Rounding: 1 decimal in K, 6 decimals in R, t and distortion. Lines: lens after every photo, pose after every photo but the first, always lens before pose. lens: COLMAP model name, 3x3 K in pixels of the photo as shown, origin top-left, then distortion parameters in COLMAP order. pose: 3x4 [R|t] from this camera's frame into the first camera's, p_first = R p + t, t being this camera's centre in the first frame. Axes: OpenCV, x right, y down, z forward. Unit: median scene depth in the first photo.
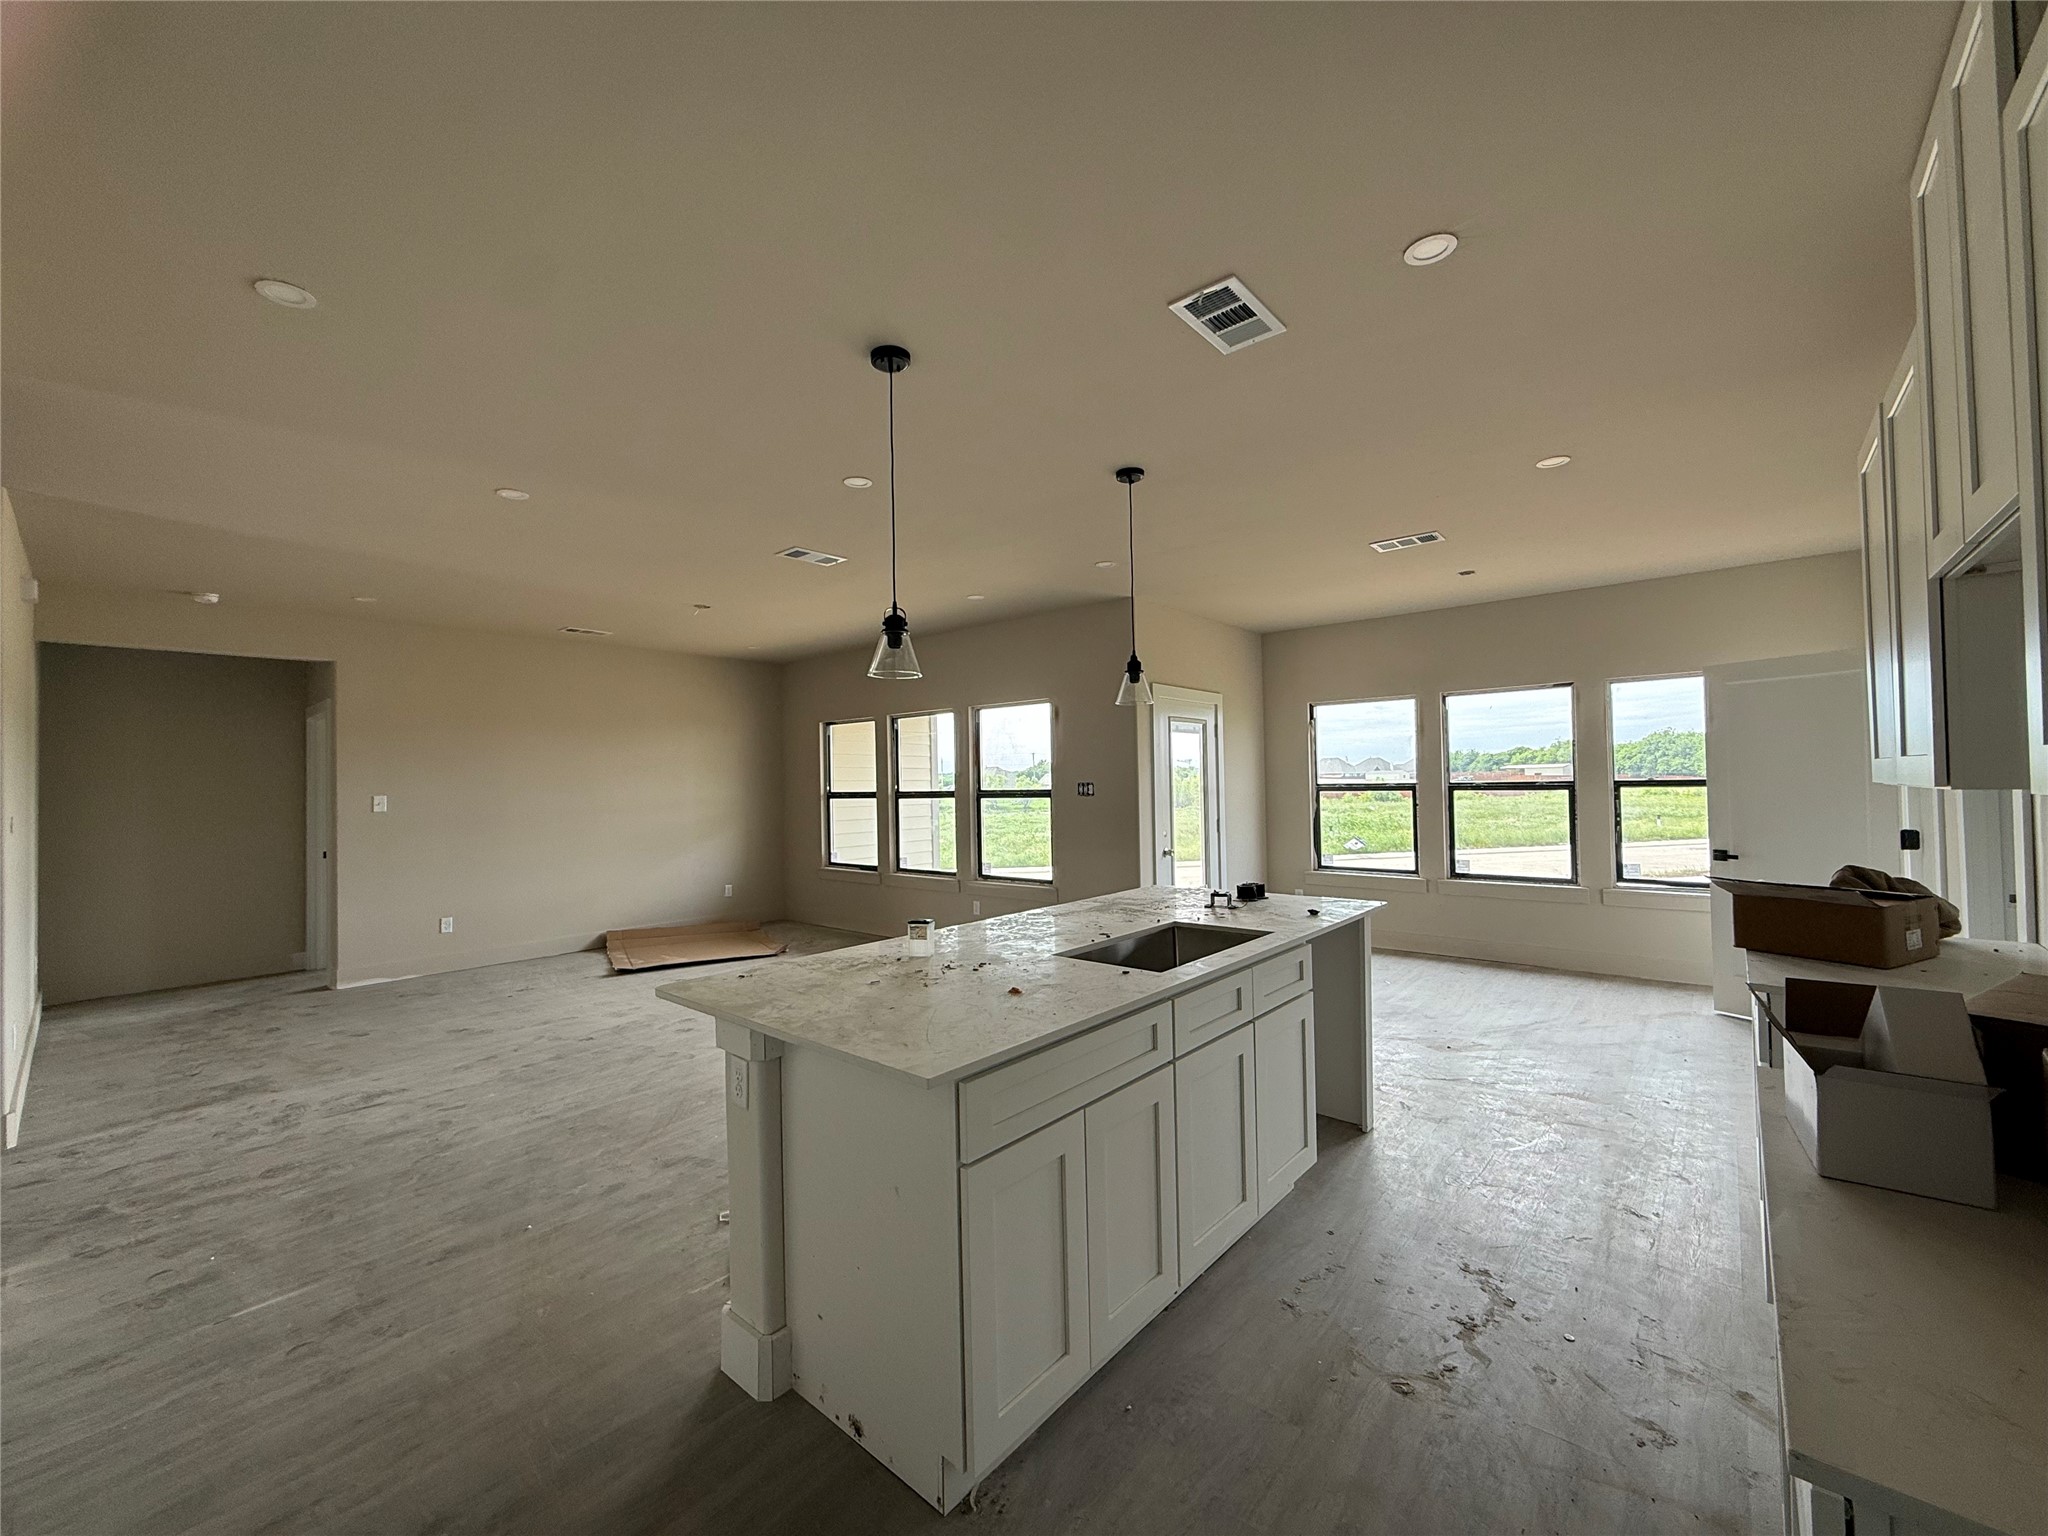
lens RADIAL K [[814.6, 0, 1018.3], [0, 814.6, 768.9], [0, 0, 1]] dist [0.000149, 0.000976]
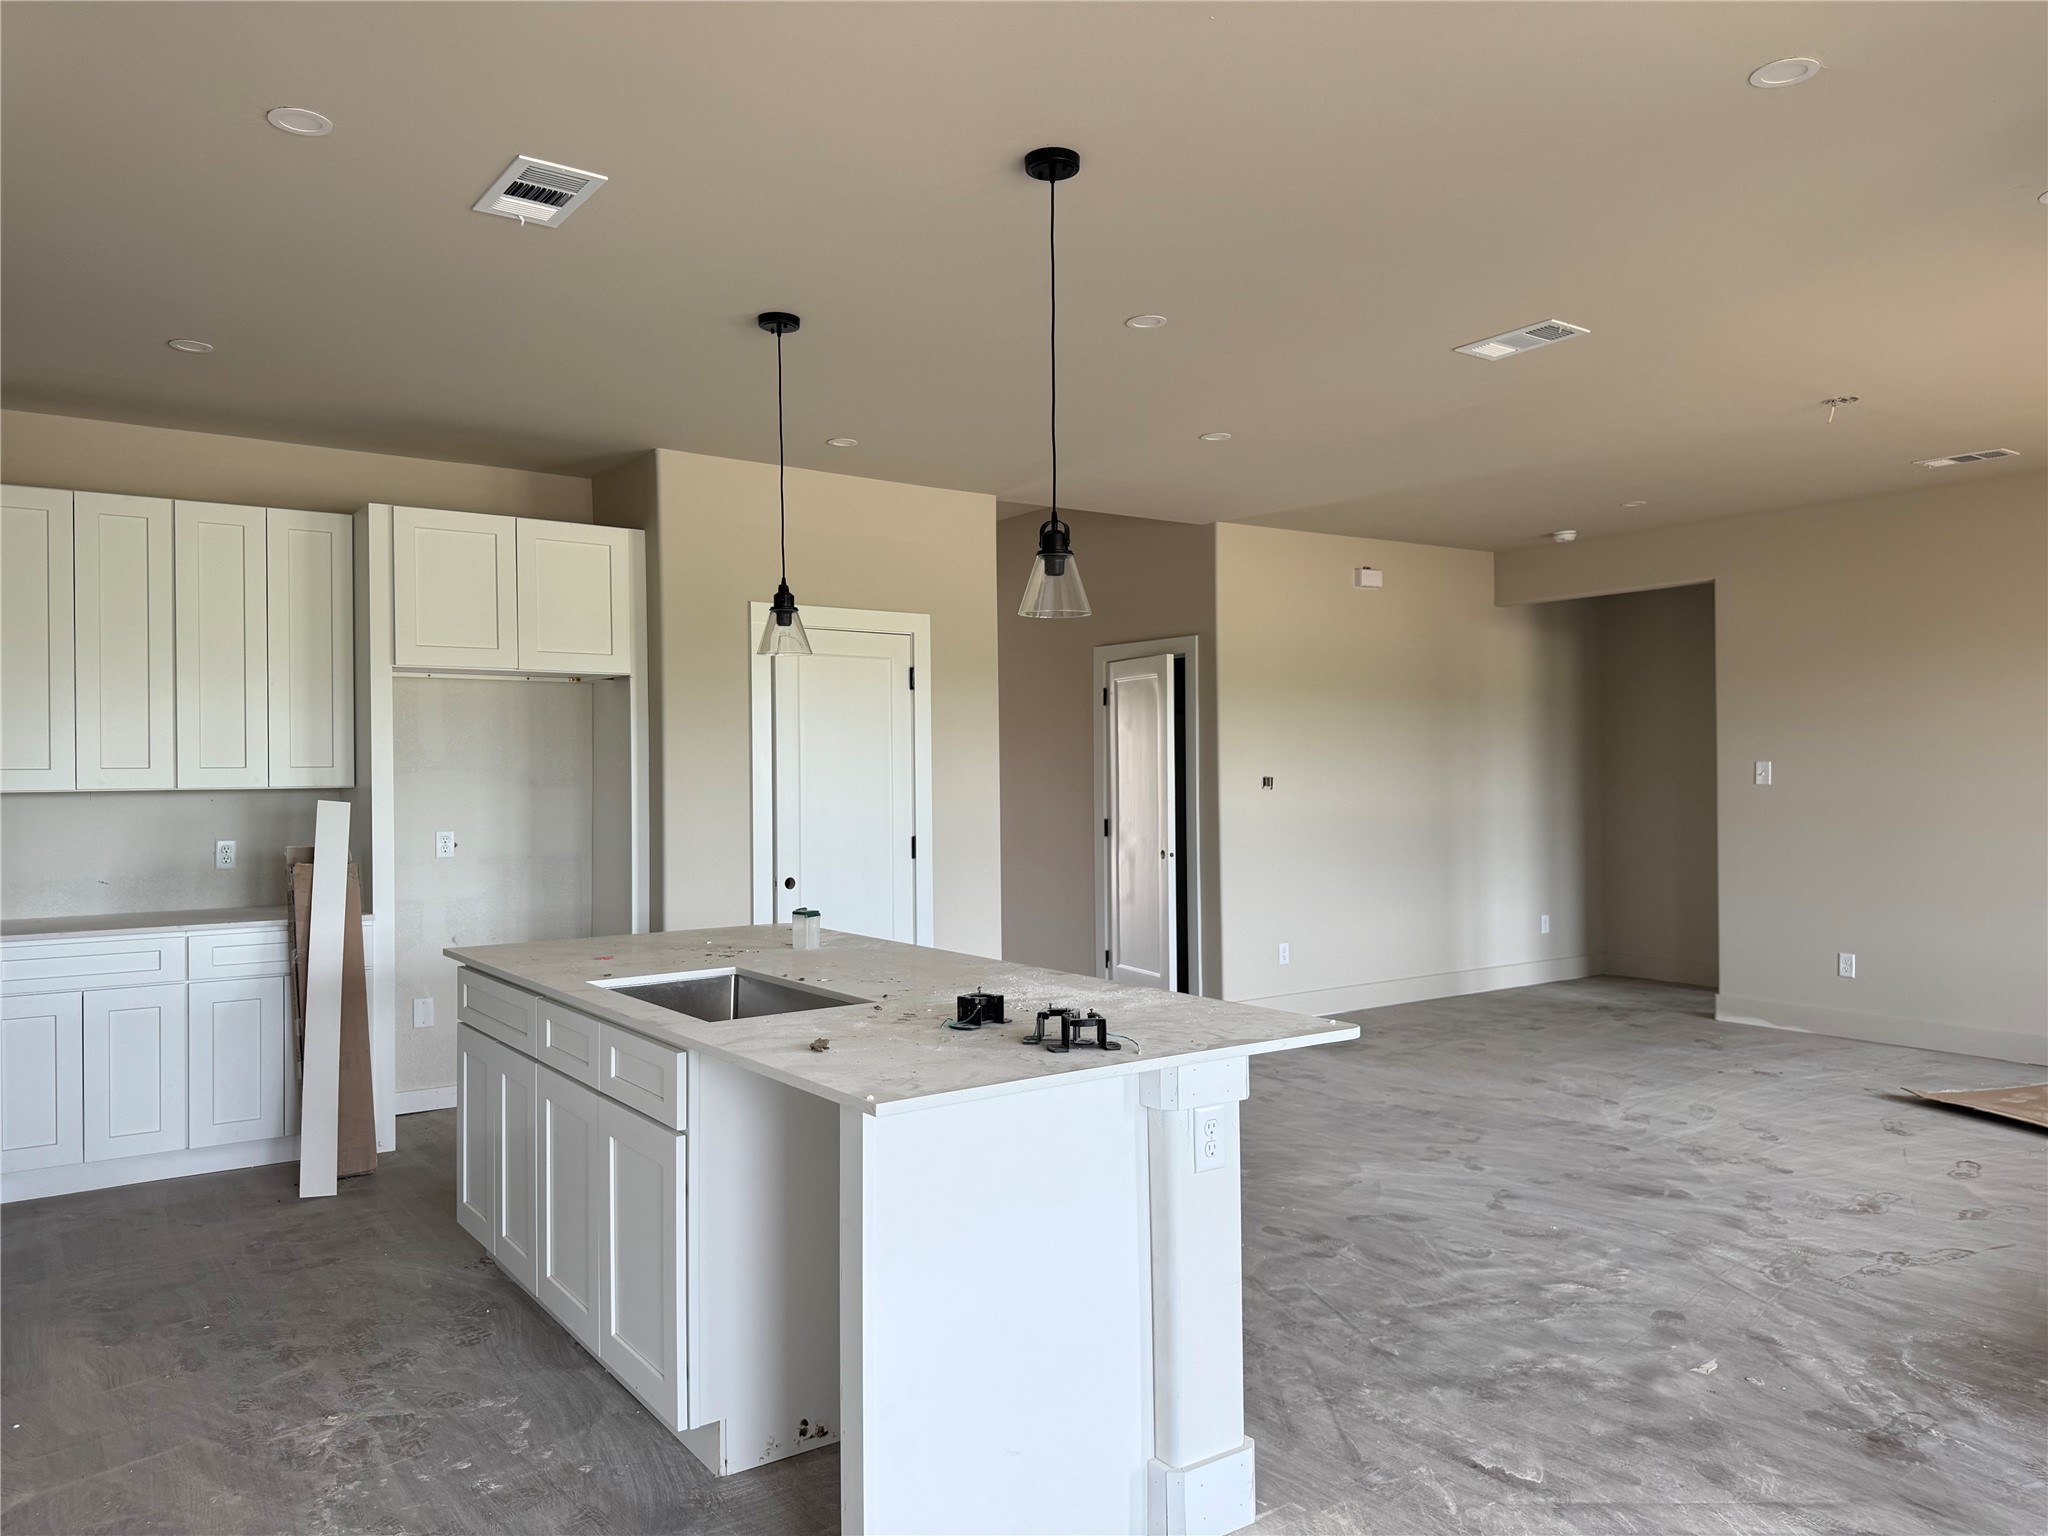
lens RADIAL K [[1452.0, 0, 1024.0], [0, 1452.0, 768.0], [0, 0, 1]] dist [0.031791, -0.037871]
pose [[-0.224509, 0.019336, -0.974280, 0.690137], [0.027444, 0.999532, 0.013513, 0.004554], [0.974086, -0.023705, -0.224934, 0.776998]]
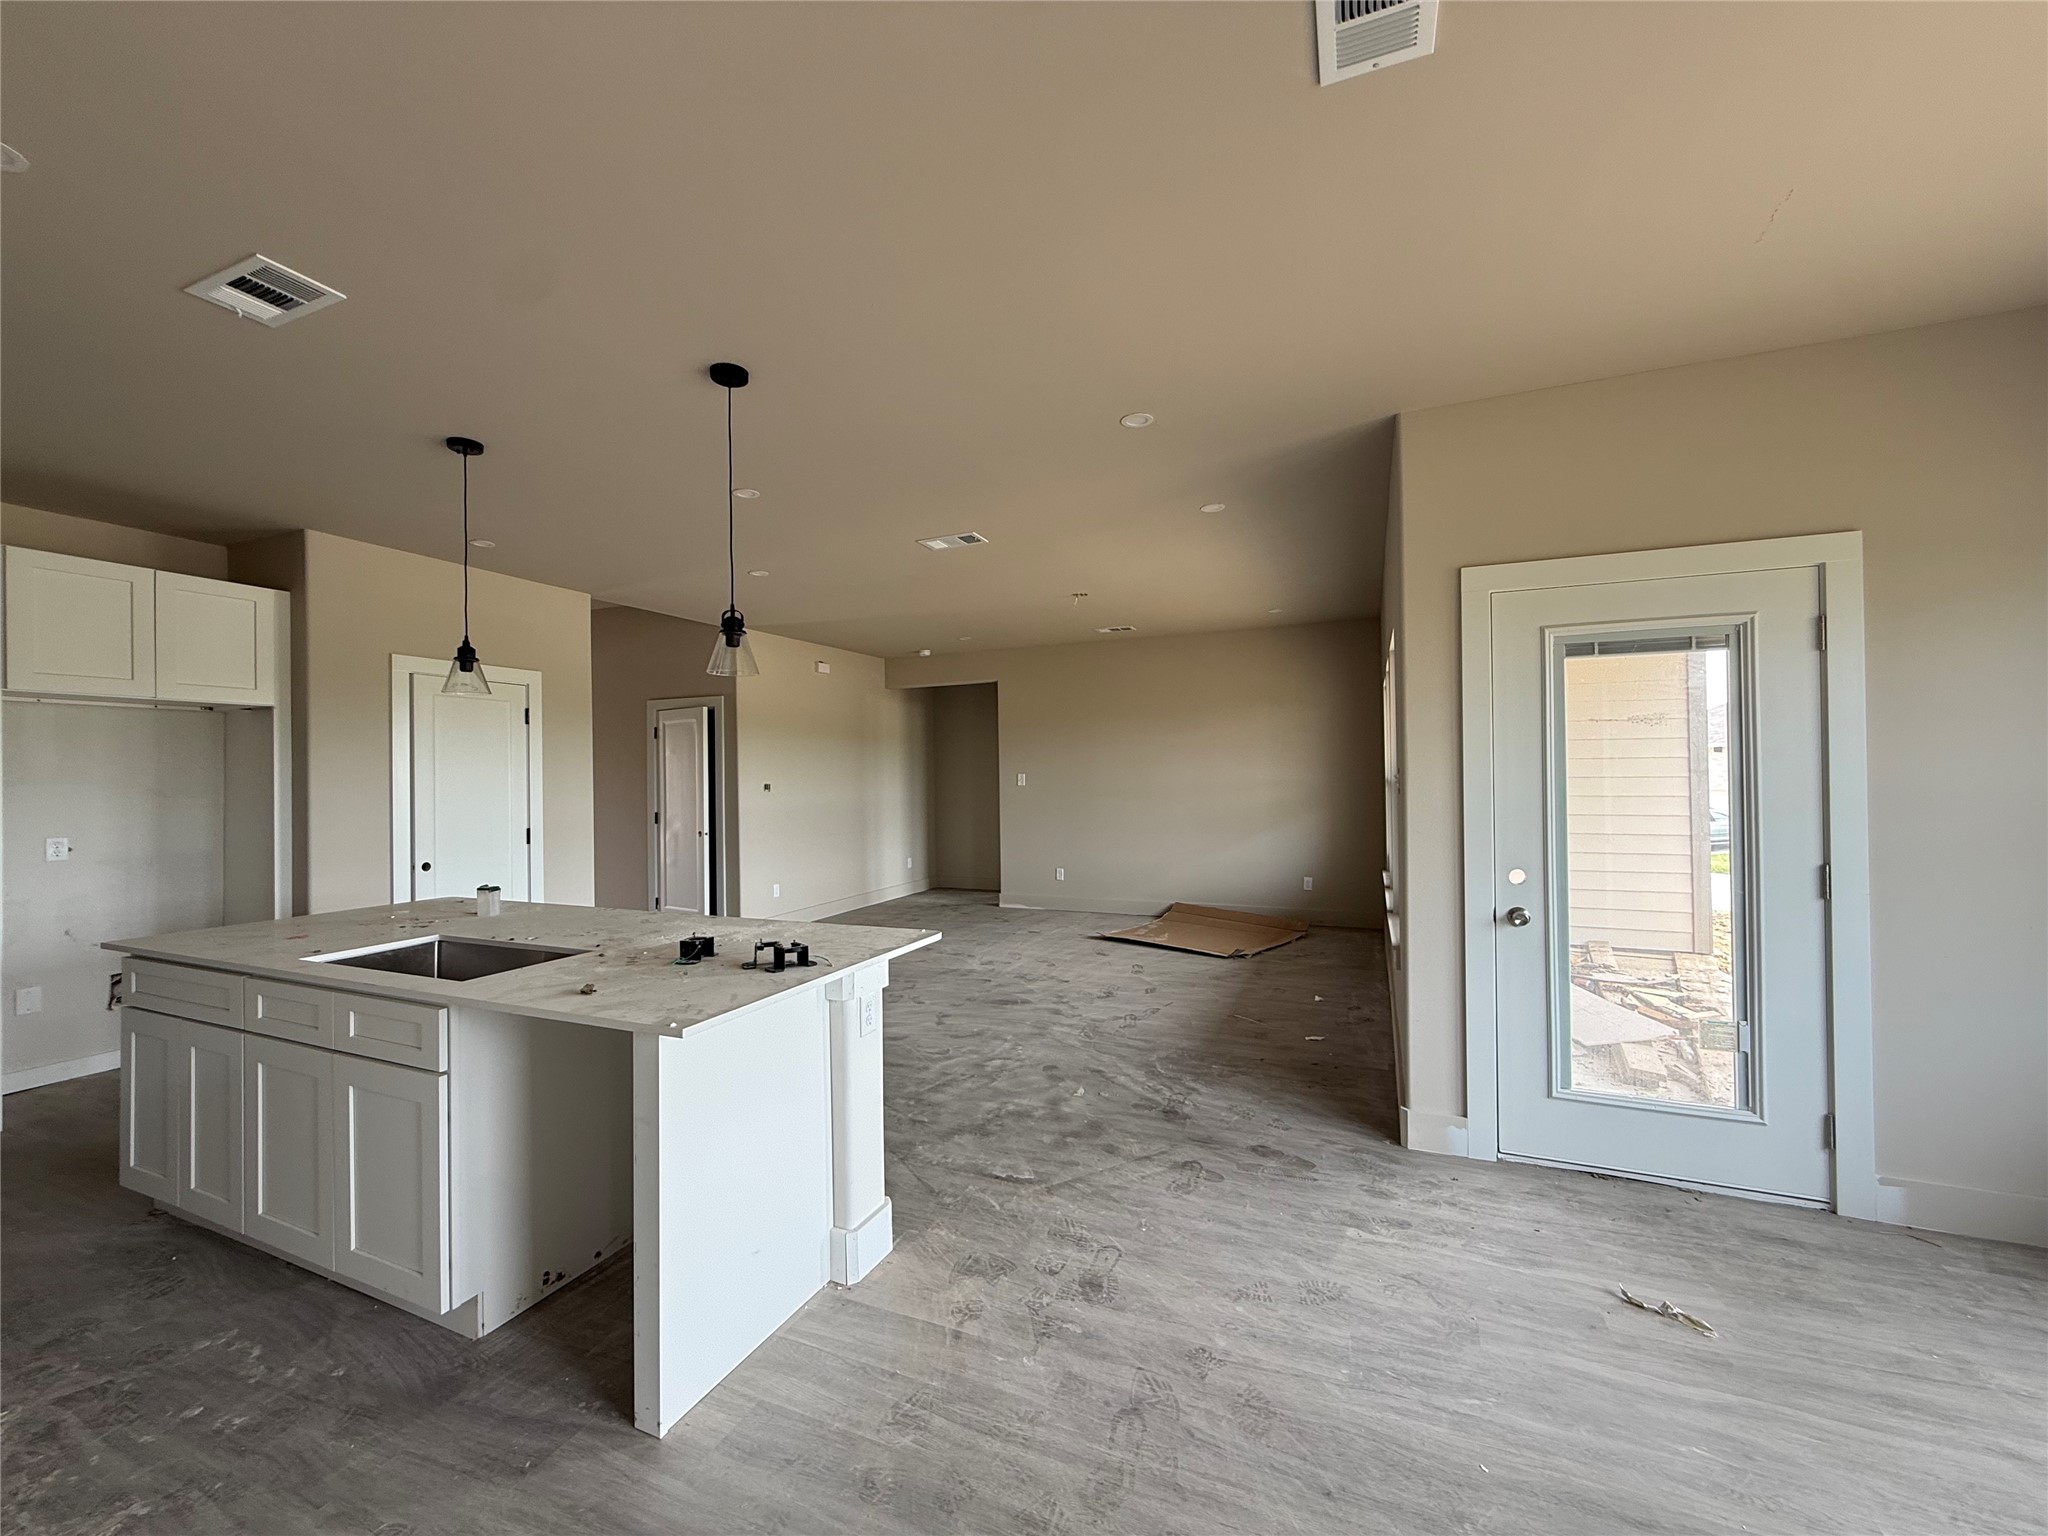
lens RADIAL K [[814.6, 0, 1018.3], [0, 814.6, 768.9], [0, 0, 1]] dist [0.000149, 0.000976]
pose [[0.307888, 0.008530, -0.951384, 0.632008], [0.021250, 0.999649, 0.015839, 0.002662], [0.951185, -0.025094, 0.307598, 0.666444]]
